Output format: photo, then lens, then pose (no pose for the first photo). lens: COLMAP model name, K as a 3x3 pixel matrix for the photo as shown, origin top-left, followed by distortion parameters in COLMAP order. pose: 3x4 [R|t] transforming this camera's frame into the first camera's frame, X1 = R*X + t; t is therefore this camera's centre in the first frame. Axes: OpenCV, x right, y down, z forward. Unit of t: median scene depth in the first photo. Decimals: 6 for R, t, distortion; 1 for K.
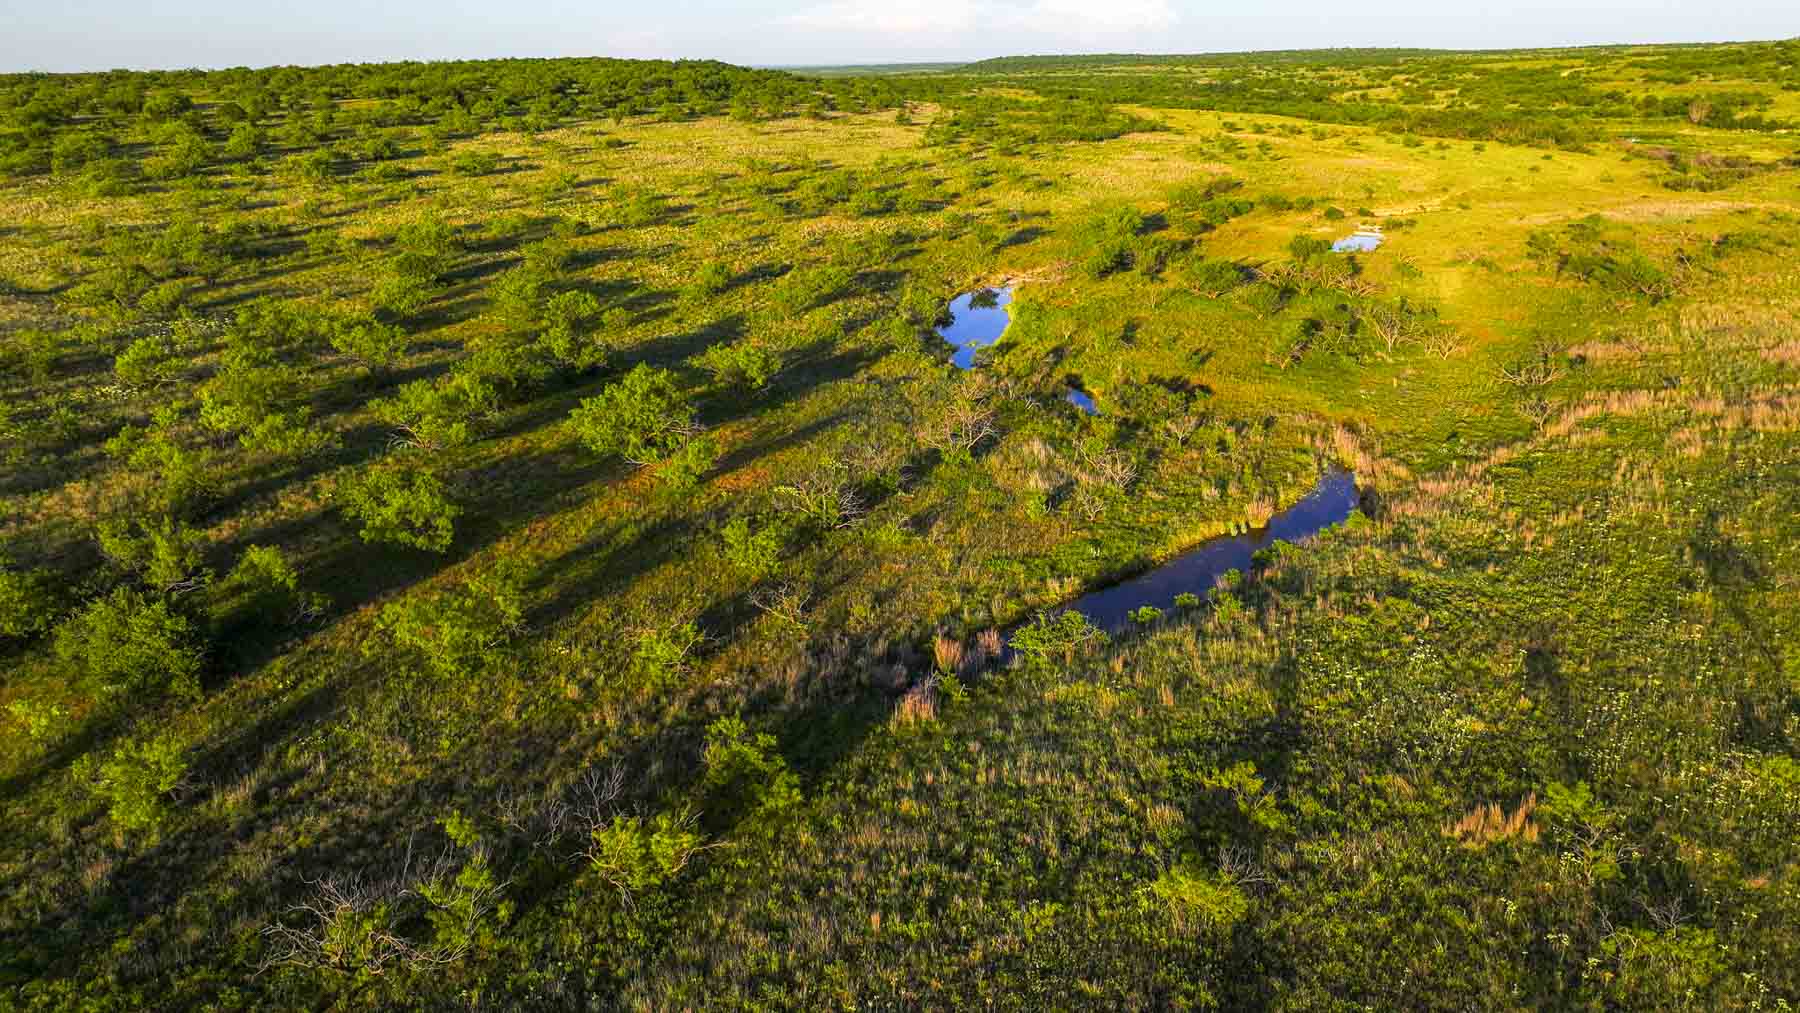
lens RADIAL K [[1274.4, 0, 902.1], [0, 1274.4, 508.8], [0, 0, 1]] dist [0.007700, 0.021879]
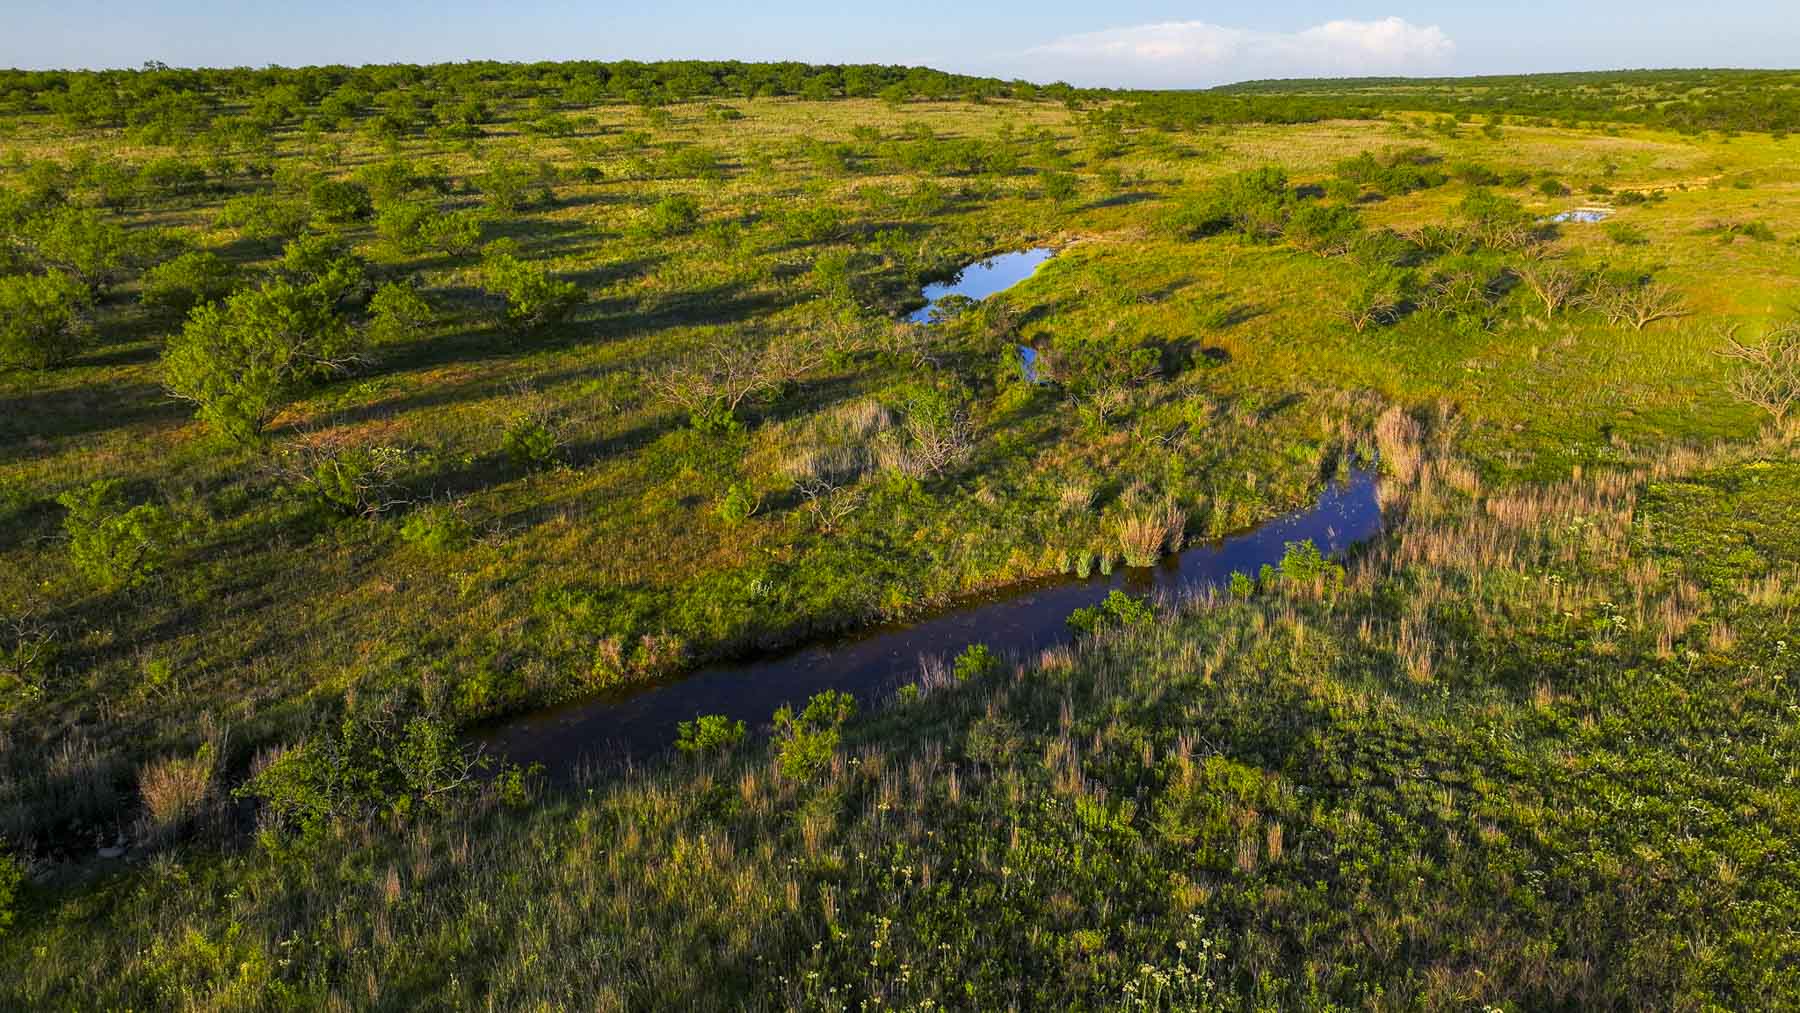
lens RADIAL K [[1274.4, 0, 897.5], [0, 1274.4, 503.5], [0, 0, 1]] dist [0.007700, 0.021879]
pose [[0.982314, 0.059615, -0.177495, 0.262636], [-0.063727, 0.997813, -0.017549, 0.004598], [0.176061, 0.028550, 0.983965, 0.451739]]
